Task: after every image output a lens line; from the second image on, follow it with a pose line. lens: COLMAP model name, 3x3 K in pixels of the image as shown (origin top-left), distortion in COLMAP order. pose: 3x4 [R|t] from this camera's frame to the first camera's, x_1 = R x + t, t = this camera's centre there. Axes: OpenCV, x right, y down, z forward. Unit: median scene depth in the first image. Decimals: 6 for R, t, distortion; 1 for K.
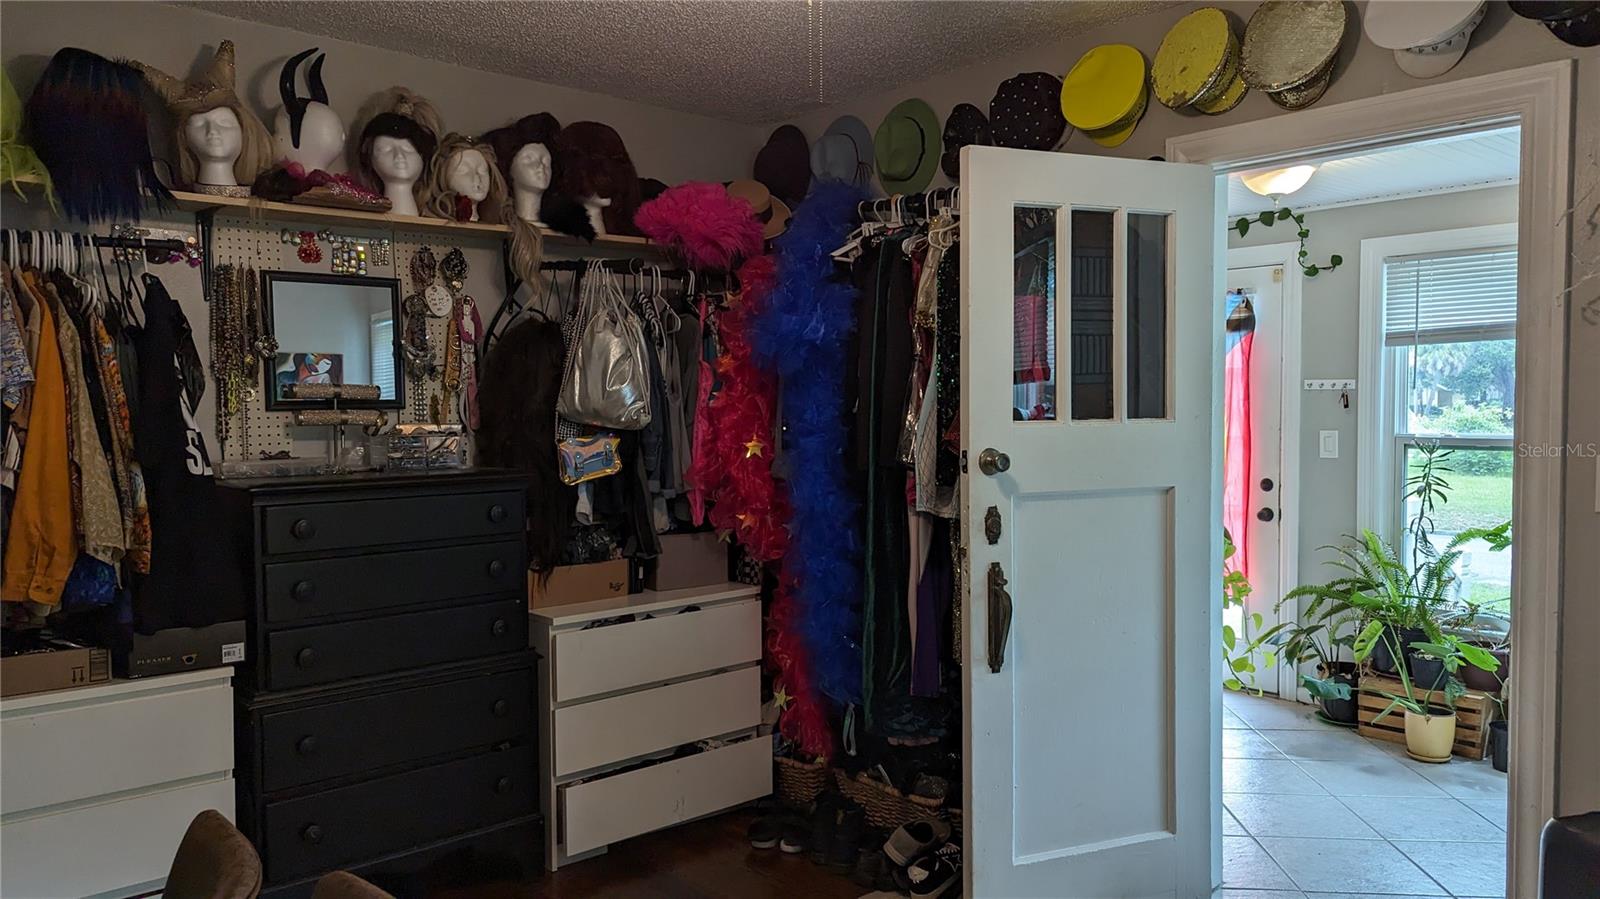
lens RADIAL K [[1139.1, 0, 794.5], [0, 1139.1, 448.2], [0, 0, 1]] dist [0.053519, -0.055708]
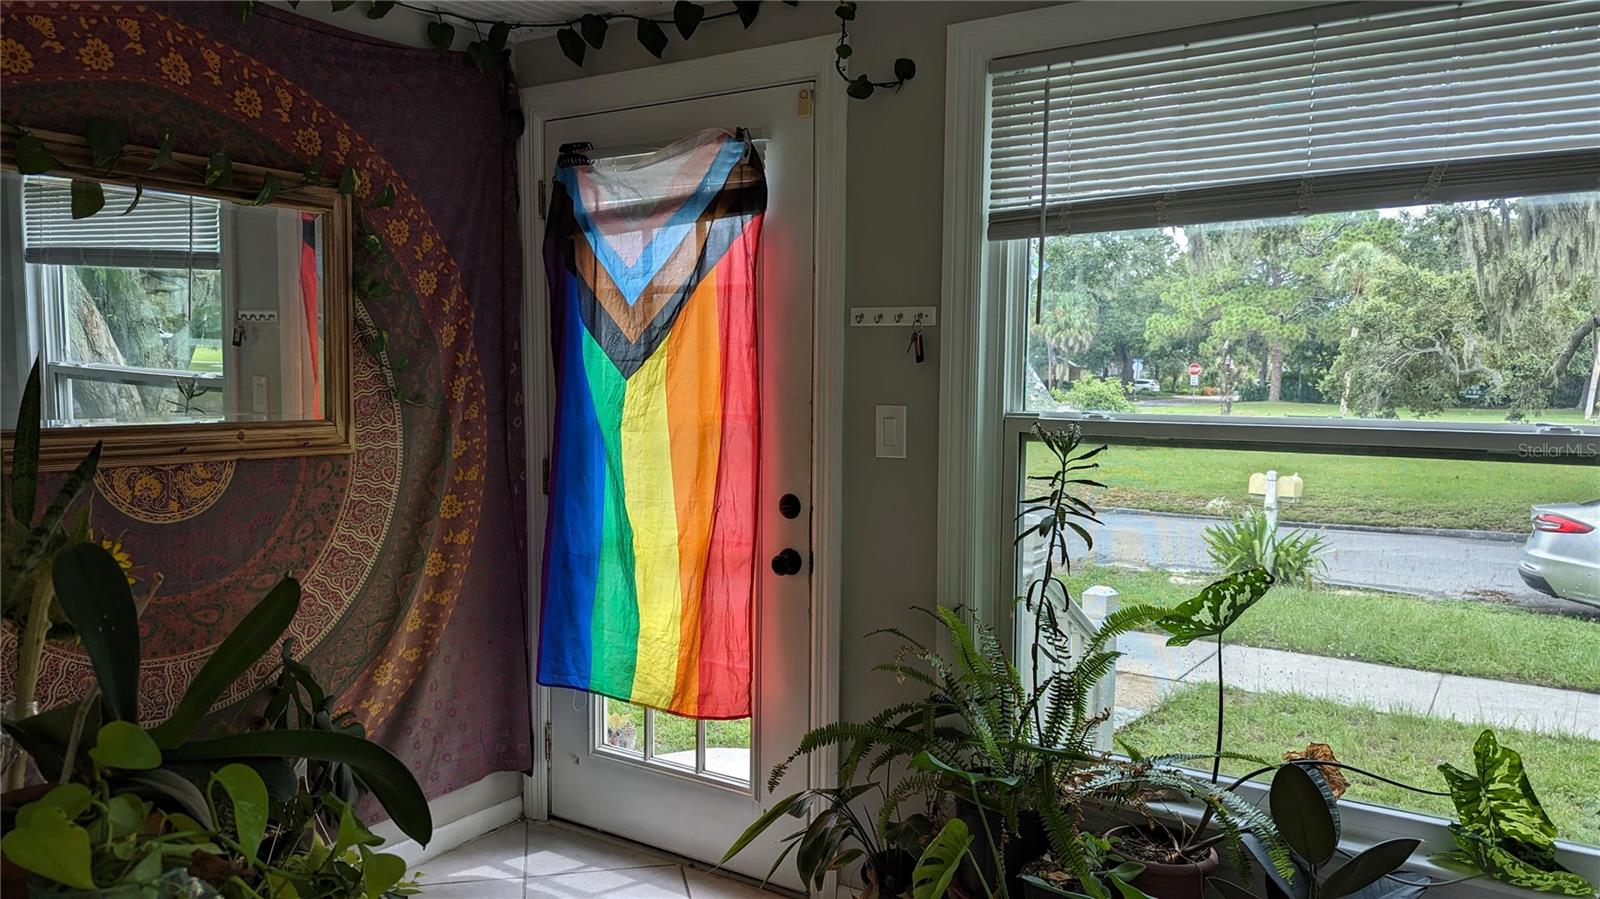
lens RADIAL K [[1139.1, 0, 794.5], [0, 1139.1, 448.2], [0, 0, 1]] dist [0.053519, -0.055708]
pose [[0.962499, -0.000869, 0.271284, 0.295514], [-0.006675, 0.999616, 0.026883, -0.010013], [-0.271204, -0.027685, 0.962124, 0.538070]]
